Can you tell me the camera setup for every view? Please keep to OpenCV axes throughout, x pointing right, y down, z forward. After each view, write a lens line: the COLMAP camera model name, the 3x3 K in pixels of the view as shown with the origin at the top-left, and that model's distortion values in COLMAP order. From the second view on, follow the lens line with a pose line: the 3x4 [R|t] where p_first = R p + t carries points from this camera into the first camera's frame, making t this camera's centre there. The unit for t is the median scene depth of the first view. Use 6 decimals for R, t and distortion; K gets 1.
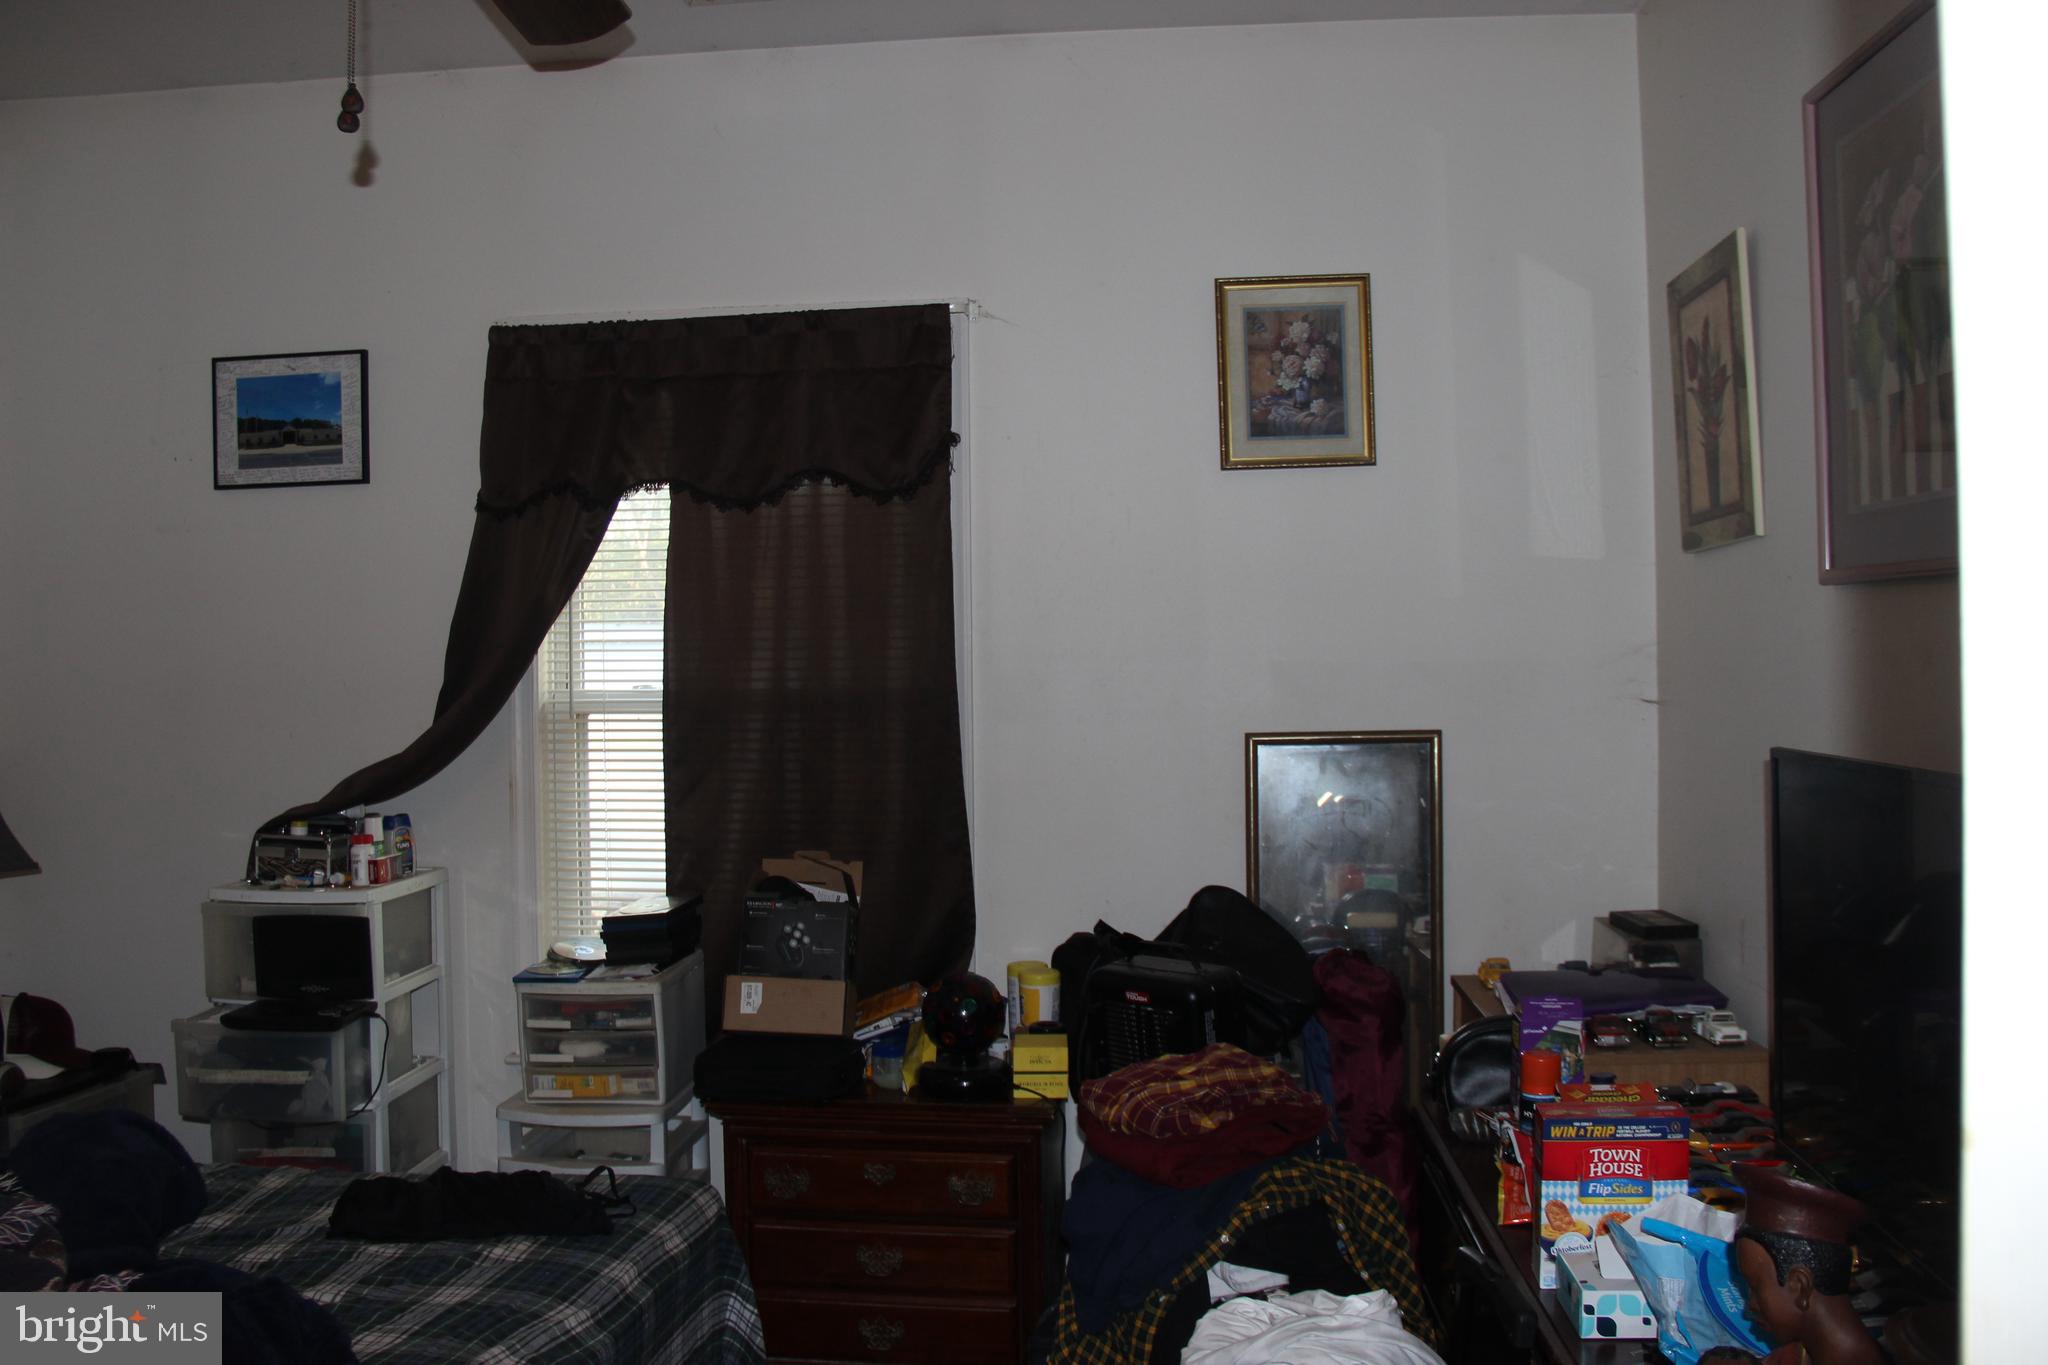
lens RADIAL K [[1697.0, 0, 996.3], [0, 1697.0, 677.0], [0, 0, 1]] dist [-0.178546, 0.137746]
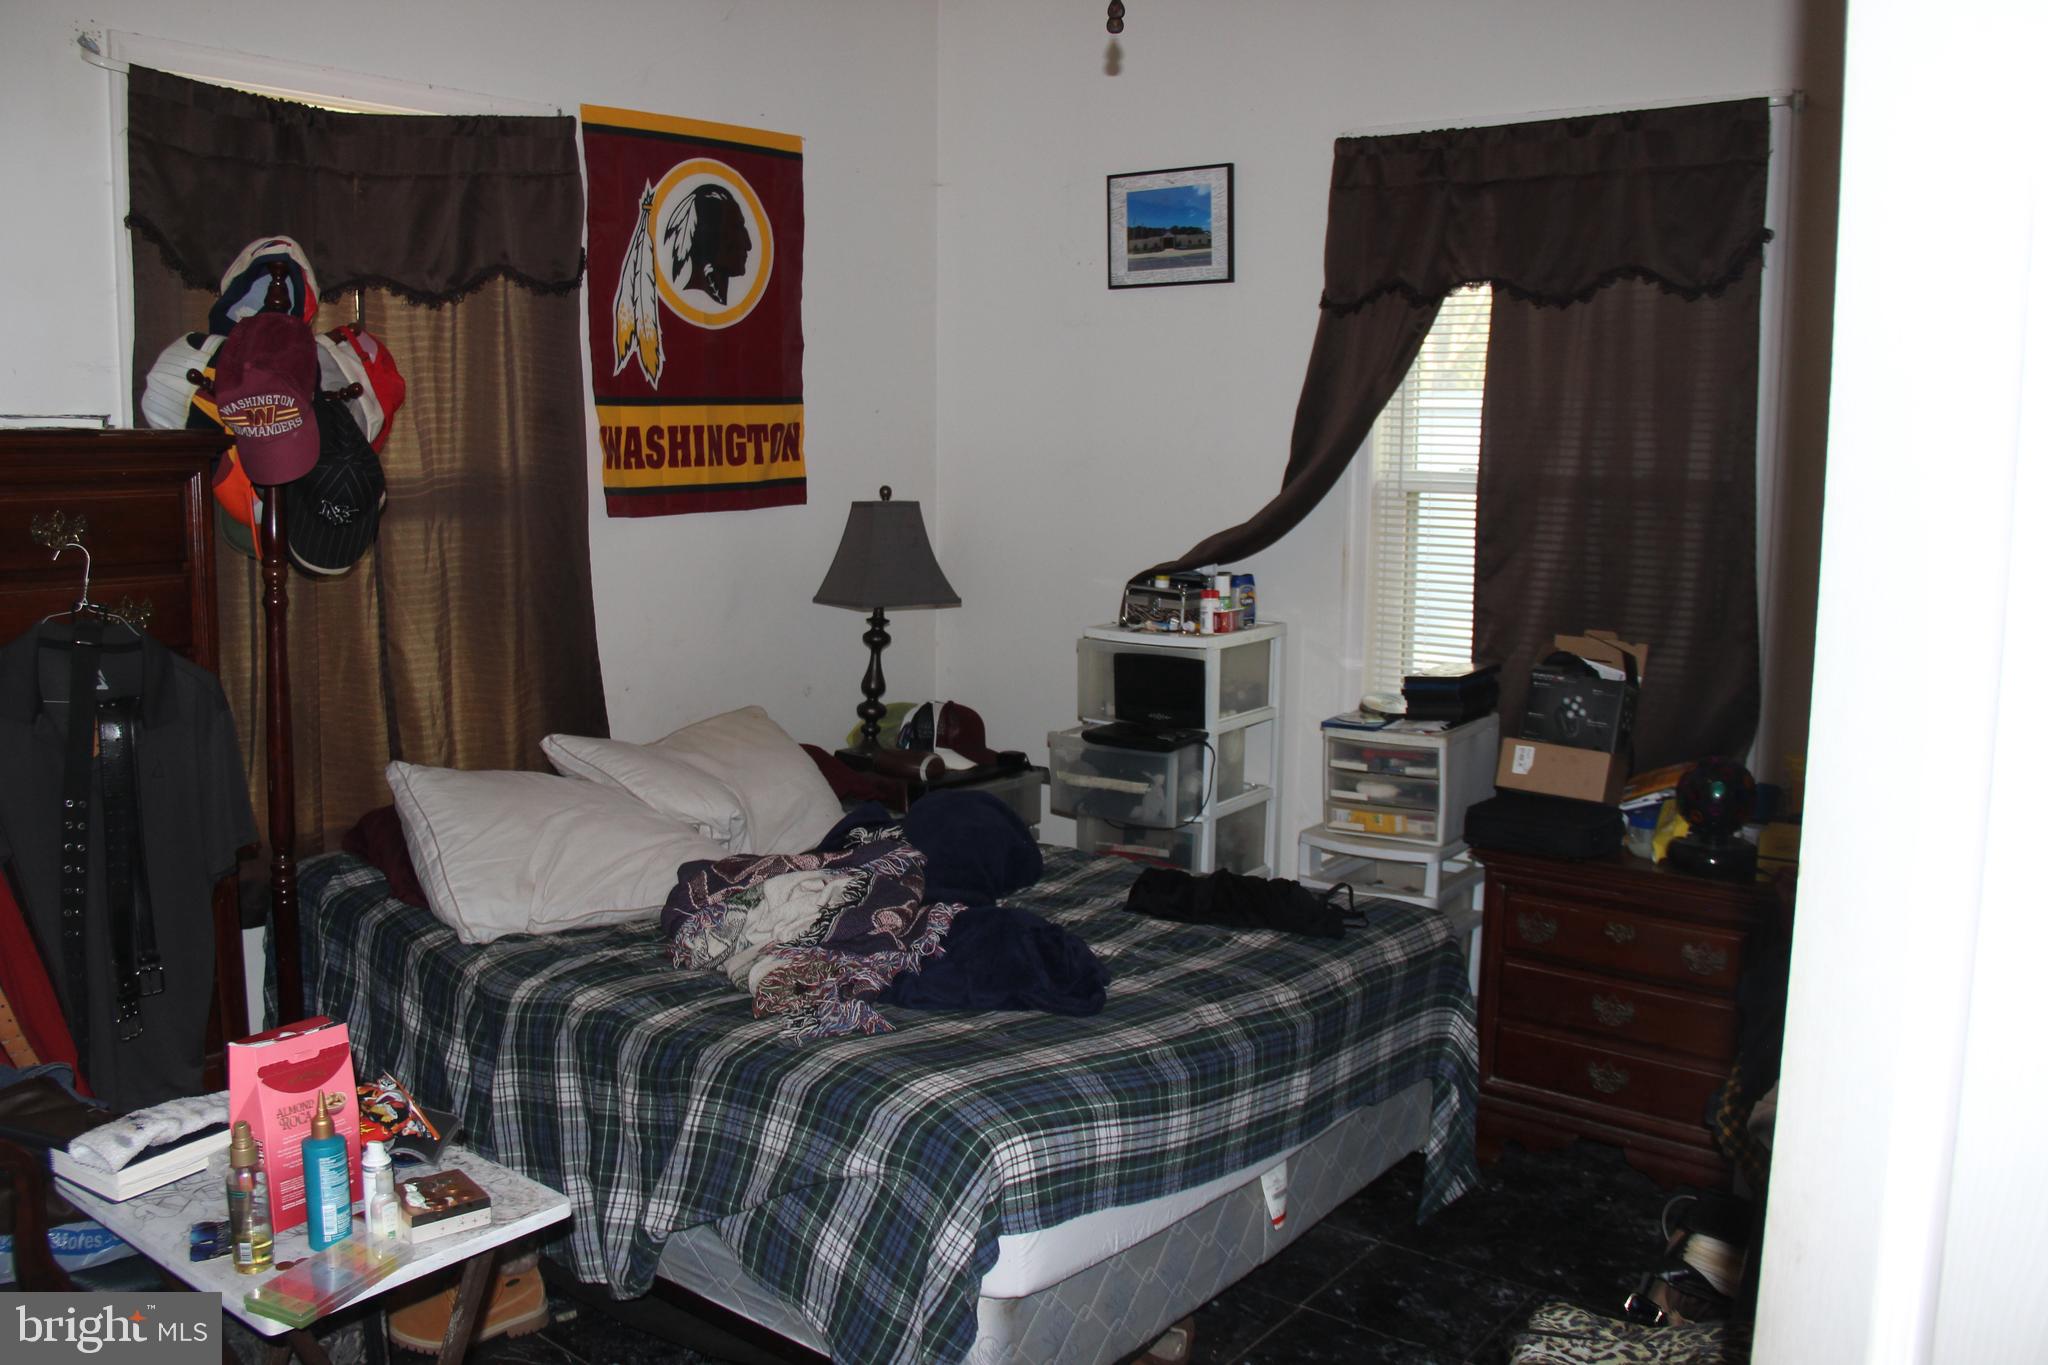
lens RADIAL K [[1697.0, 0, 996.3], [0, 1697.0, 677.0], [0, 0, 1]] dist [-0.178546, 0.137746]
pose [[0.844118, 0.089685, -0.528604, 0.130784], [-0.014088, 0.989280, 0.145348, -0.016071], [0.535973, -0.115244, 0.836332, -0.089252]]
